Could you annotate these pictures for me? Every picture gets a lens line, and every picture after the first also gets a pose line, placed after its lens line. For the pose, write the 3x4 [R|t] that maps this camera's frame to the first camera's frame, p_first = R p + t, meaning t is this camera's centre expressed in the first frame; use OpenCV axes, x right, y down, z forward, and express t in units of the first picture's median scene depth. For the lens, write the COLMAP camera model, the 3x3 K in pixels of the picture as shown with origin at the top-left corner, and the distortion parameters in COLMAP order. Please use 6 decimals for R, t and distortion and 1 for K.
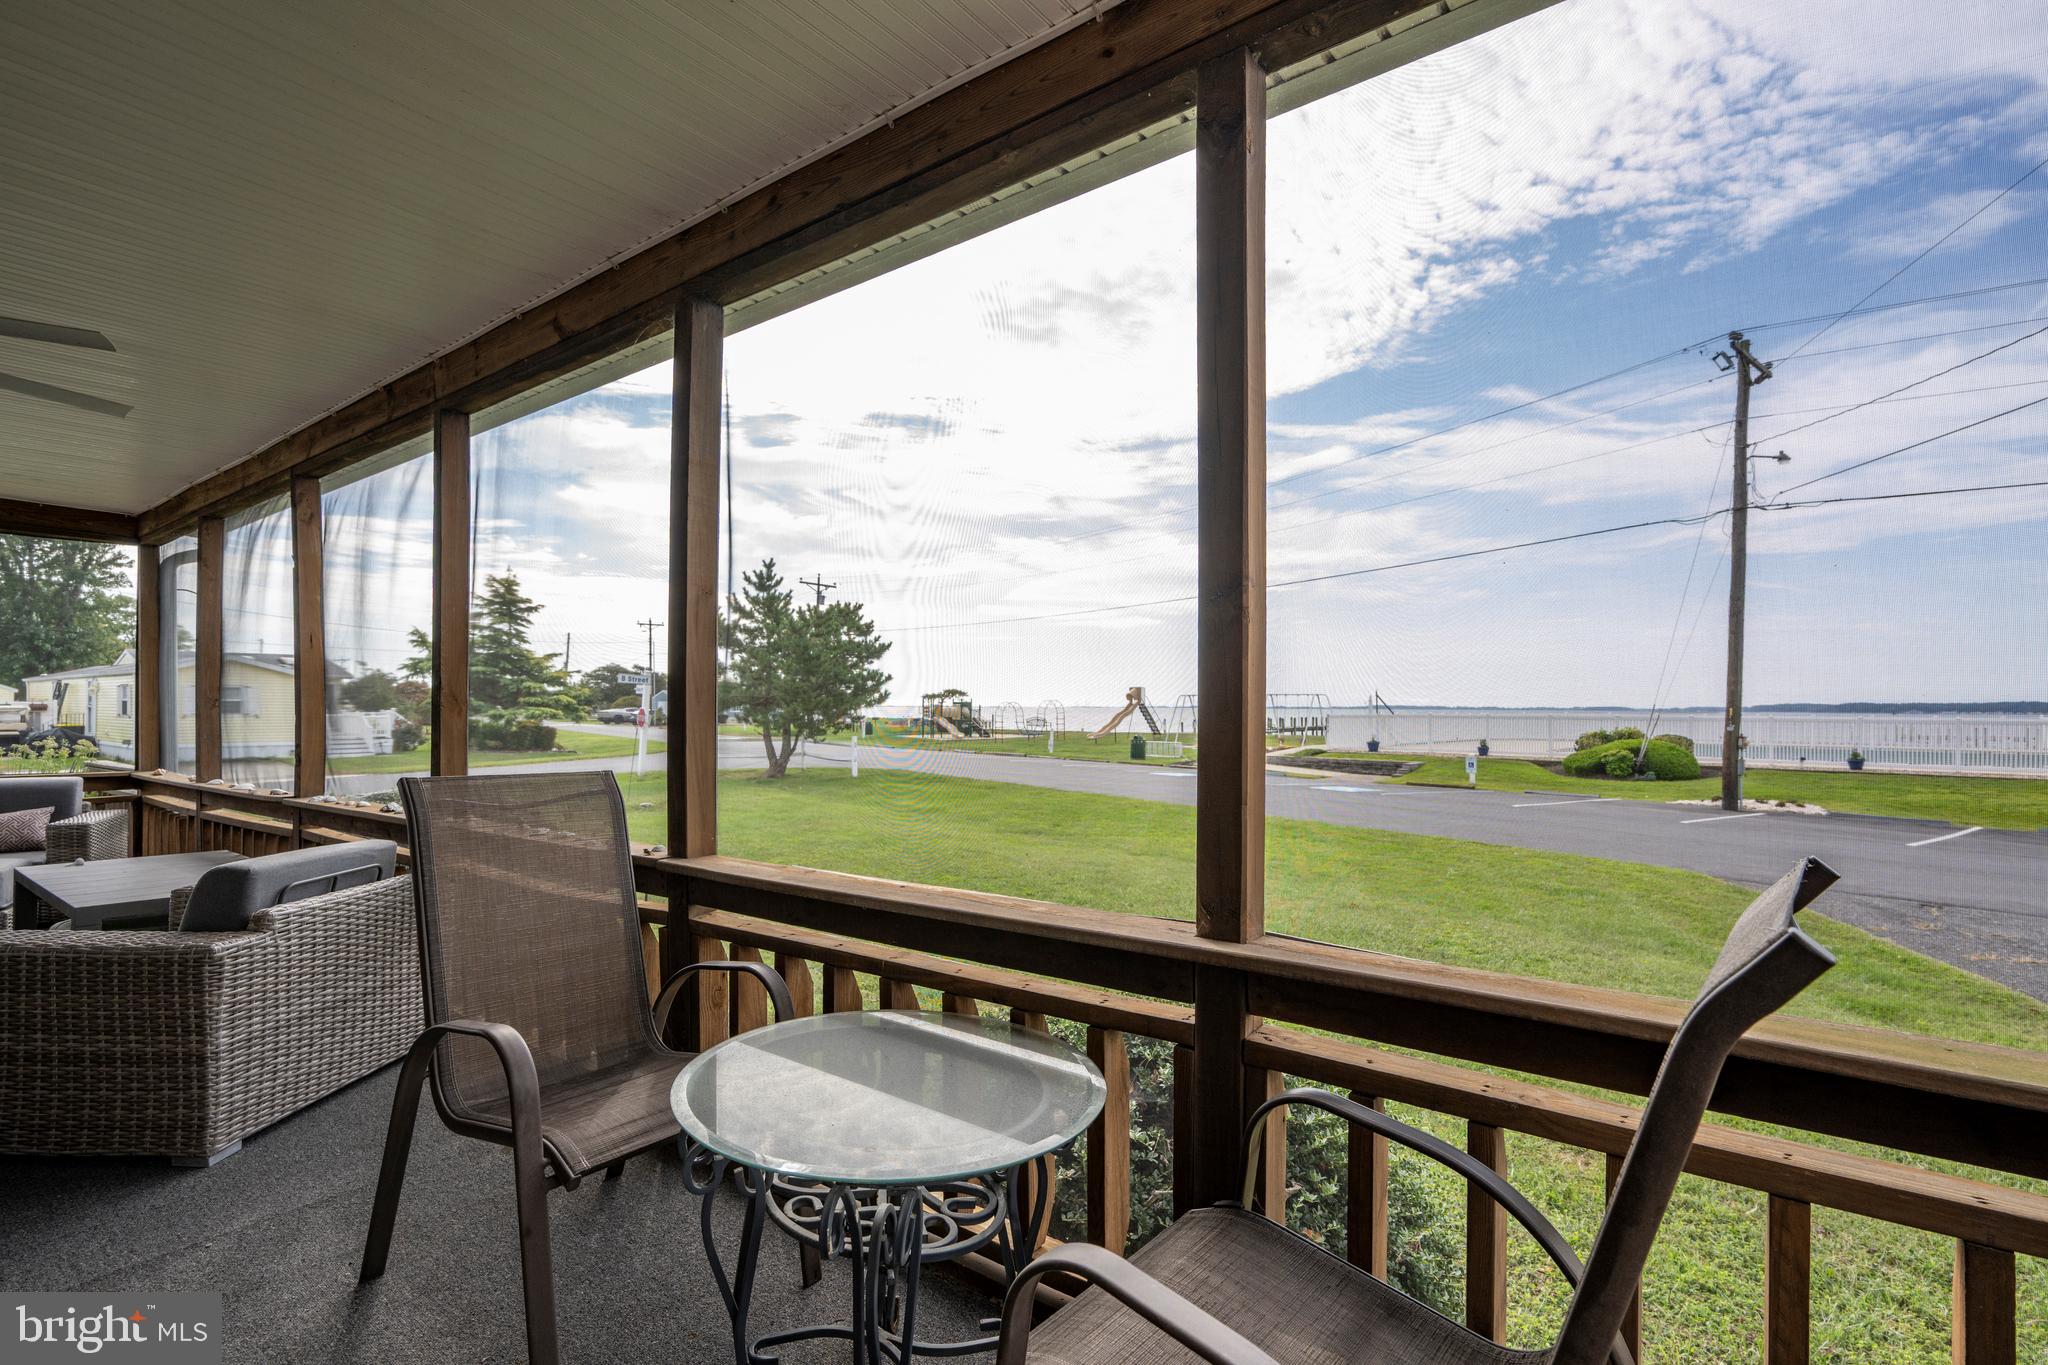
lens RADIAL K [[938.0, 0, 1029.7], [0, 938.0, 714.8], [0, 0, 1]] dist [0.000711, 0.000743]
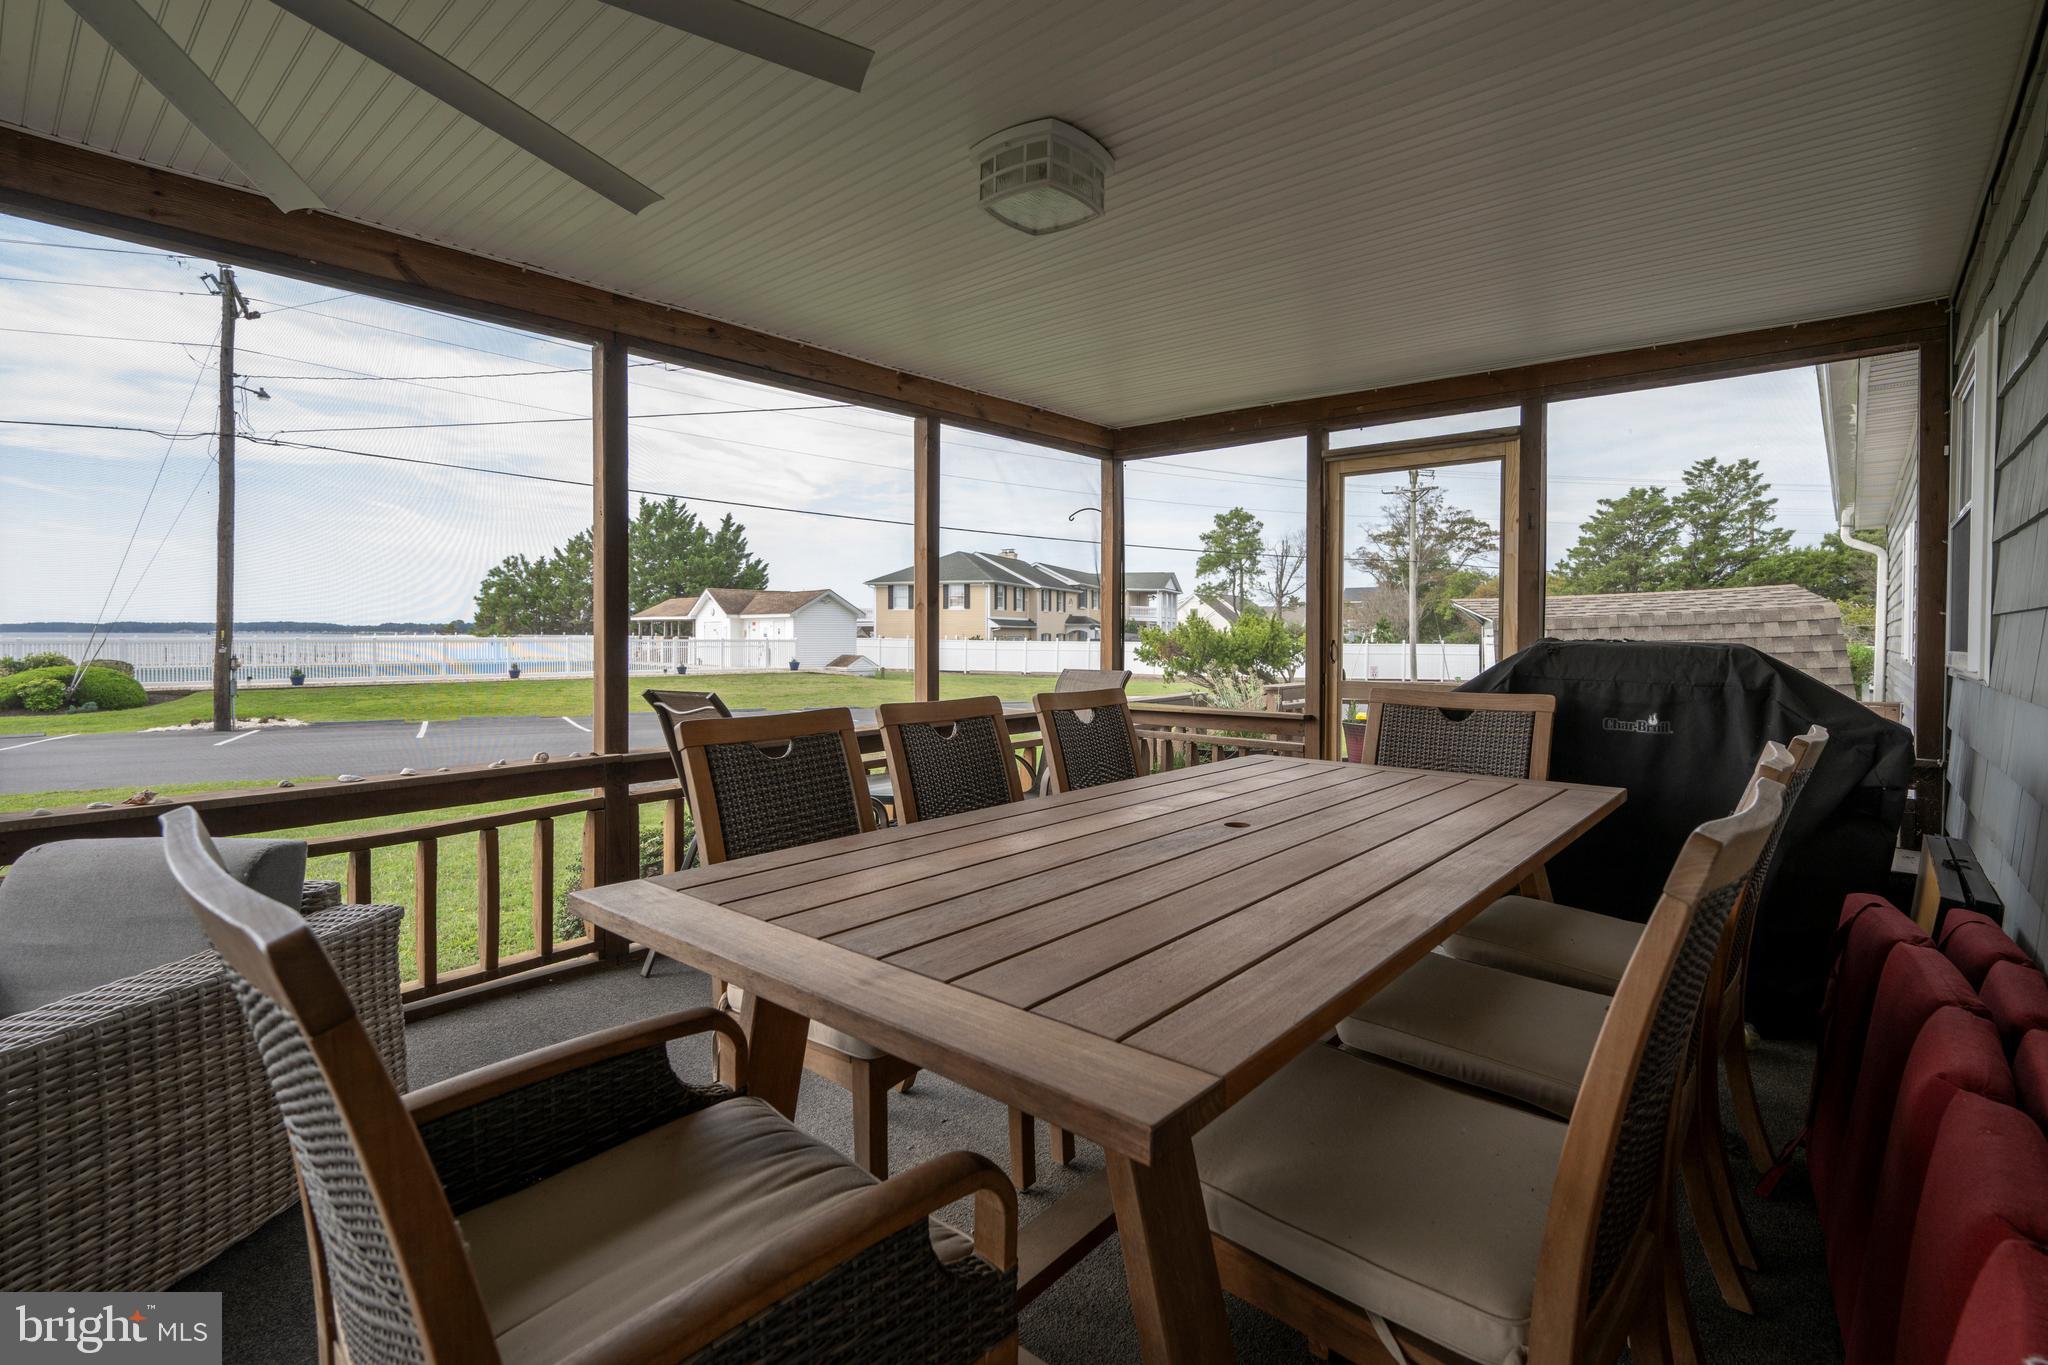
lens RADIAL K [[944.6, 0, 1052.0], [0, 944.6, 640.0], [0, 0, 1]] dist [0.000947, 0.000877]
pose [[0.070227, -0.012852, 0.997448, -0.150952], [0.007287, 0.999897, 0.012371, -0.002020], [-0.997504, 0.006399, 0.070313, 0.024066]]
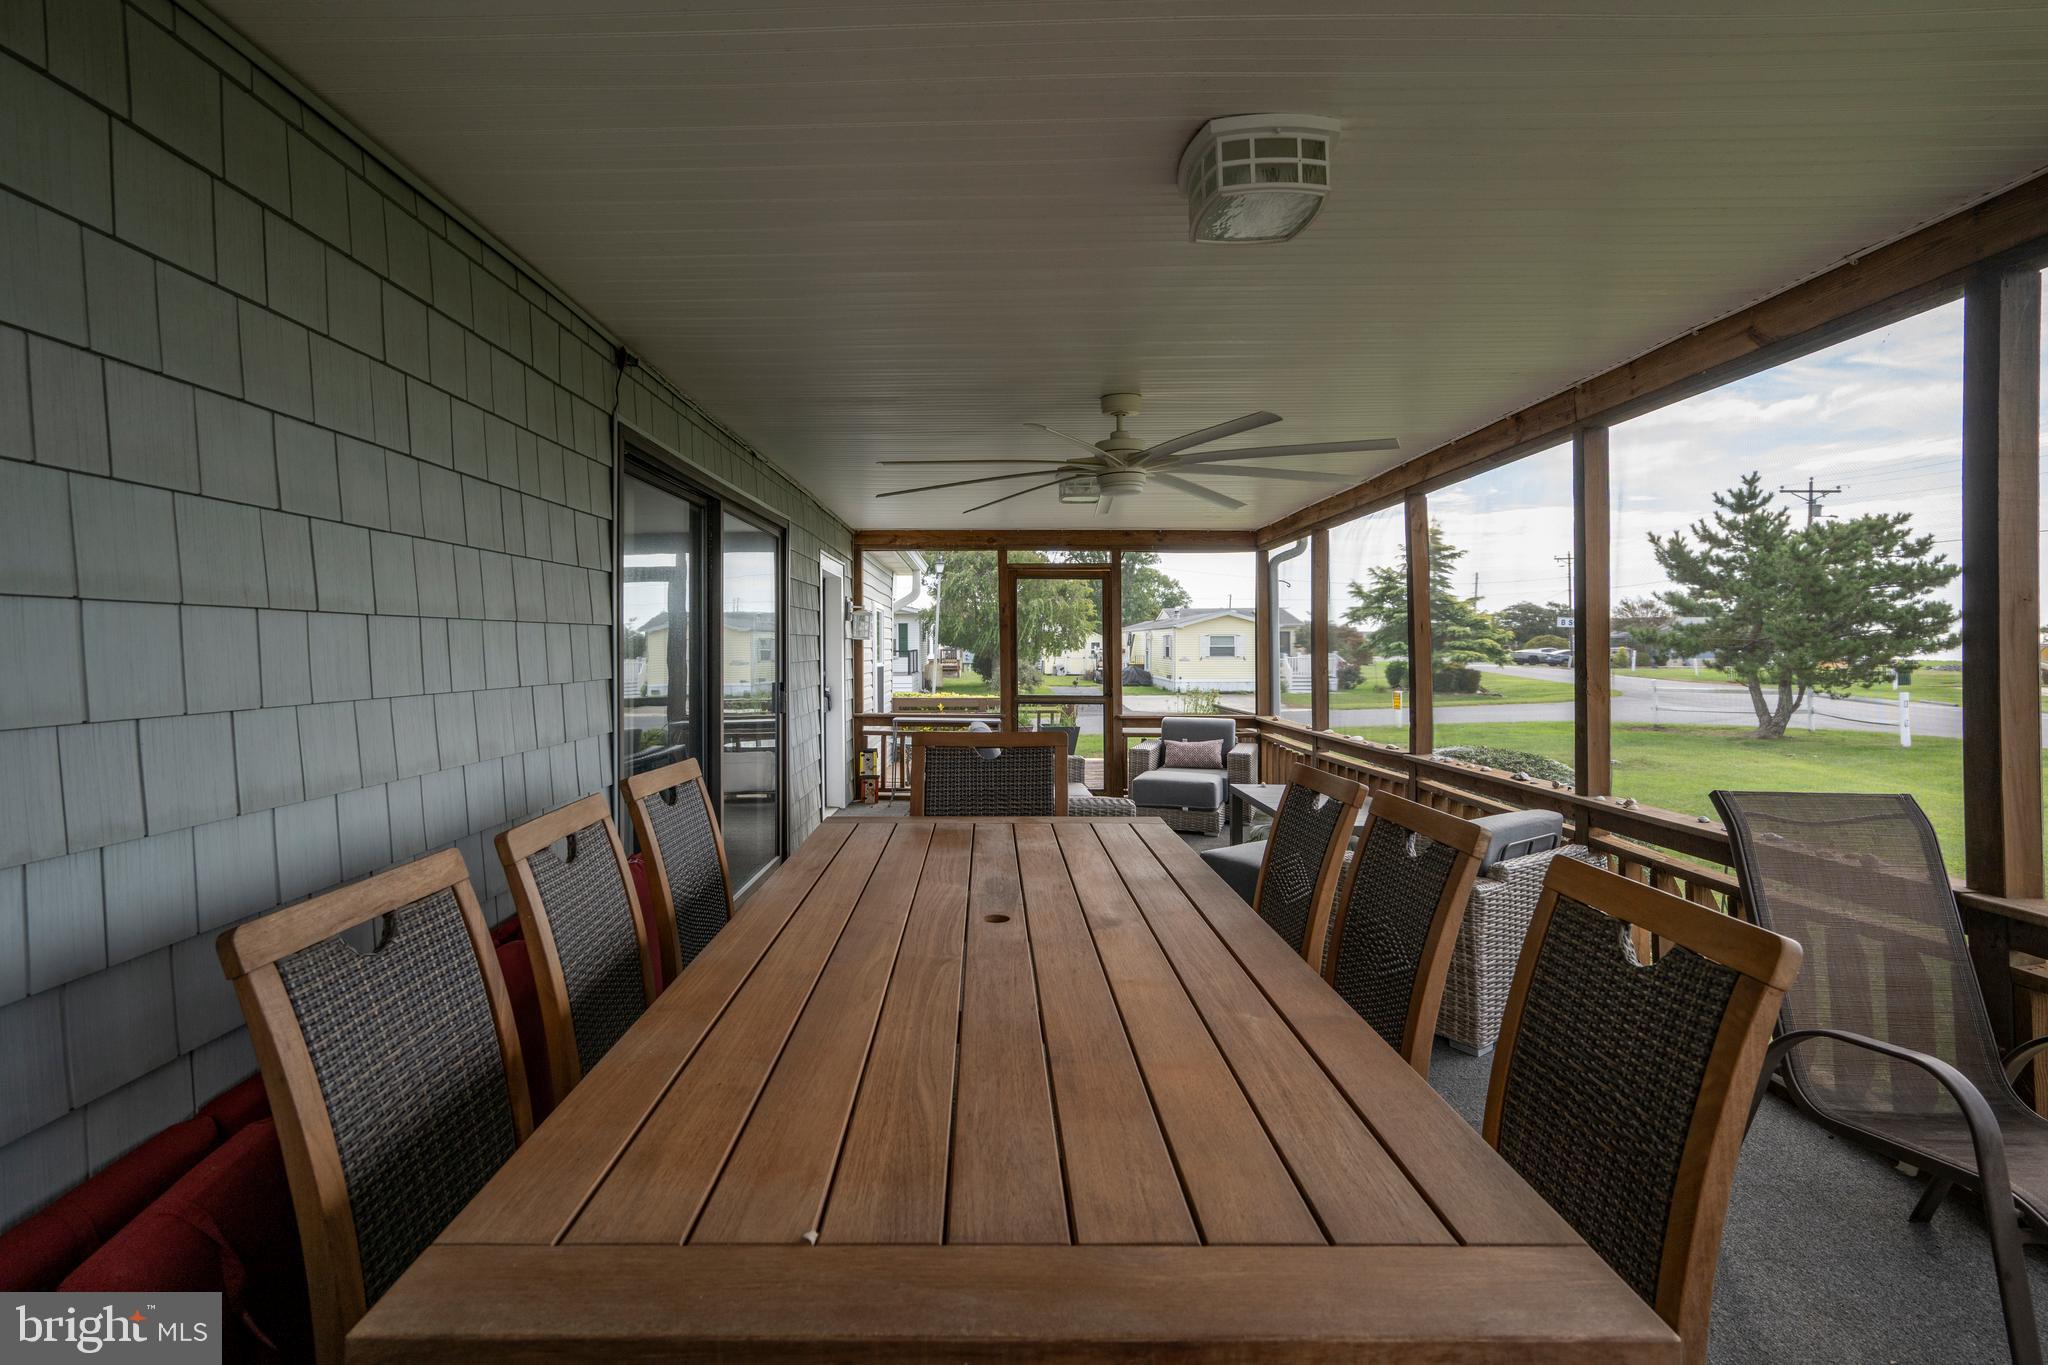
lens RADIAL K [[926.1, 0, 984.7], [0, 926.1, 631.5], [0, 0, 1]] dist [0.001236, 0.000412]
pose [[0.589994, -0.017215, -0.807224, -0.019307], [-0.001739, 0.999743, -0.022592, -0.006916], [0.807406, 0.014733, 0.589812, -0.027612]]
